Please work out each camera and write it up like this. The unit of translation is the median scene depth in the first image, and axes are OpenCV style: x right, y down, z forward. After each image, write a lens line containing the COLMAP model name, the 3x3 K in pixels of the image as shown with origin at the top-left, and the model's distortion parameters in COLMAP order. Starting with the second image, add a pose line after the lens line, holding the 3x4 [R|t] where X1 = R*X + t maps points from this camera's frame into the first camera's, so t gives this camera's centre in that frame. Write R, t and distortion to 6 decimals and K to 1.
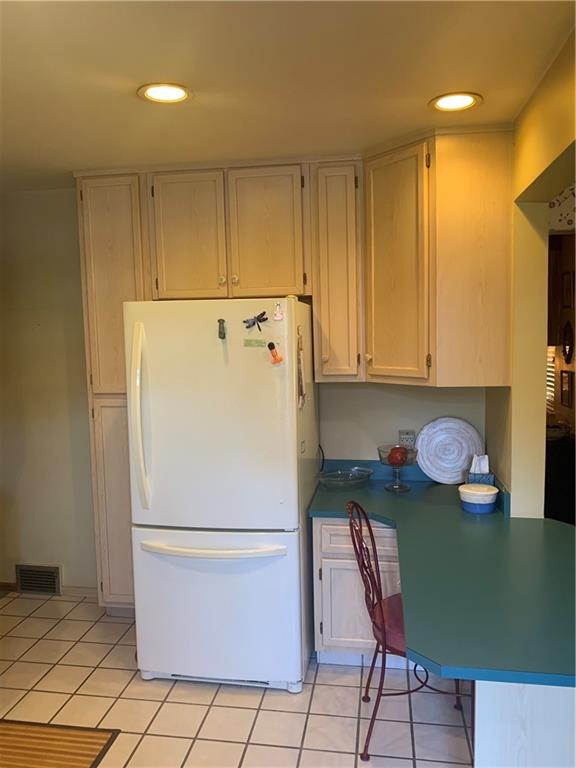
lens RADIAL K [[581.1, 0, 287.5], [0, 581.1, 386.2], [0, 0, 1]] dist [0.042767, -0.060019]
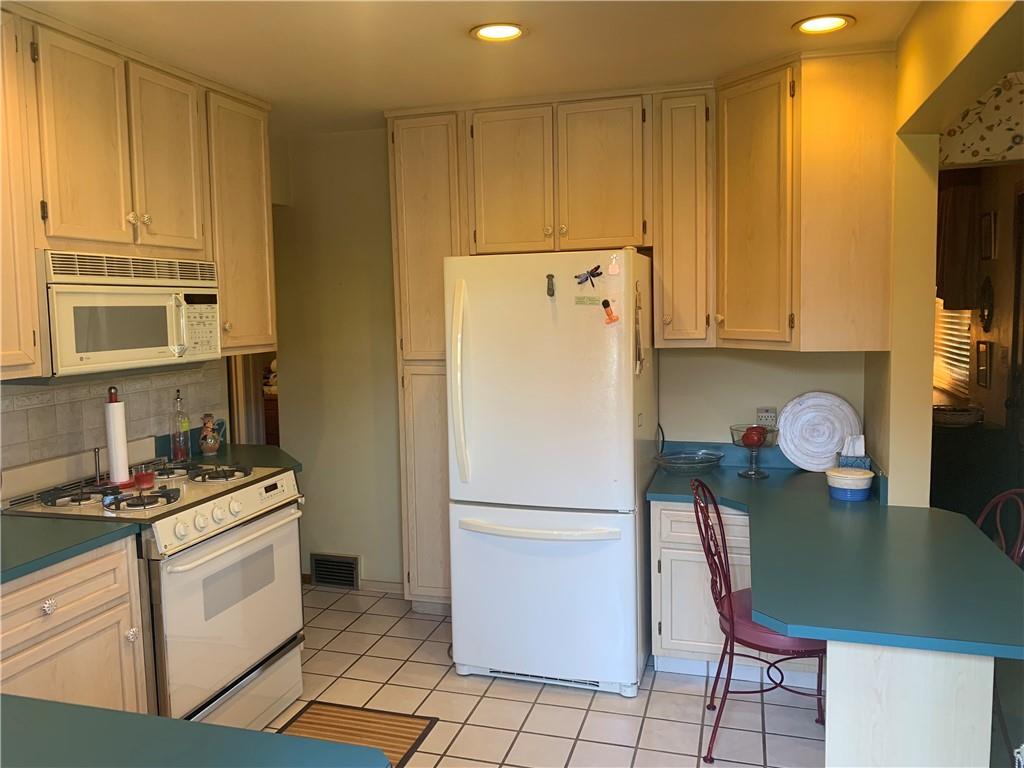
lens RADIAL K [[774.8, 0, 510.1], [0, 774.8, 375.5], [0, 0, 1]] dist [0.042767, -0.060019]
pose [[0.991223, 0.011175, -0.131730, -0.015179], [-0.010329, 0.999921, 0.007105, 0.031578], [0.131799, -0.005682, 0.991260, -0.184810]]
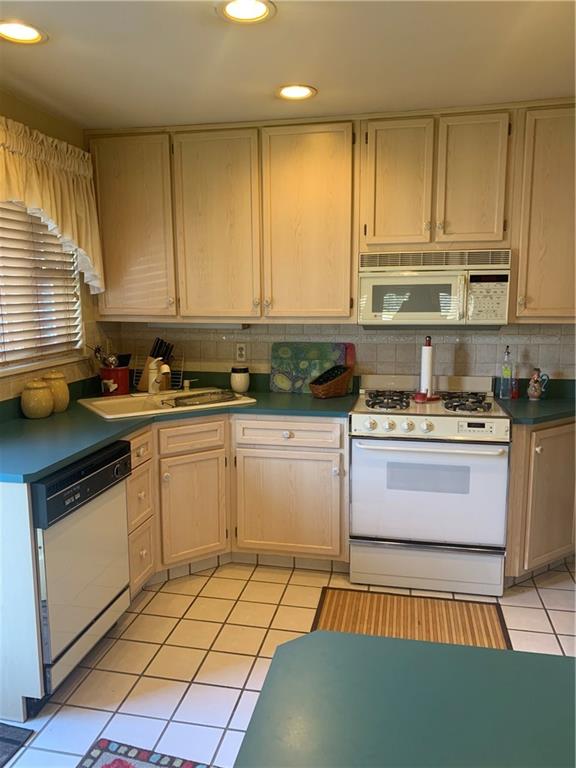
lens RADIAL K [[581.1, 0, 286.2], [0, 581.1, 383.7], [0, 0, 1]] dist [0.042767, -0.060019]
pose [[-0.047982, 0.170614, -0.984169, 0.789968], [-0.076535, 0.981779, 0.173931, -0.058062], [0.995912, 0.083669, -0.034049, 0.818551]]
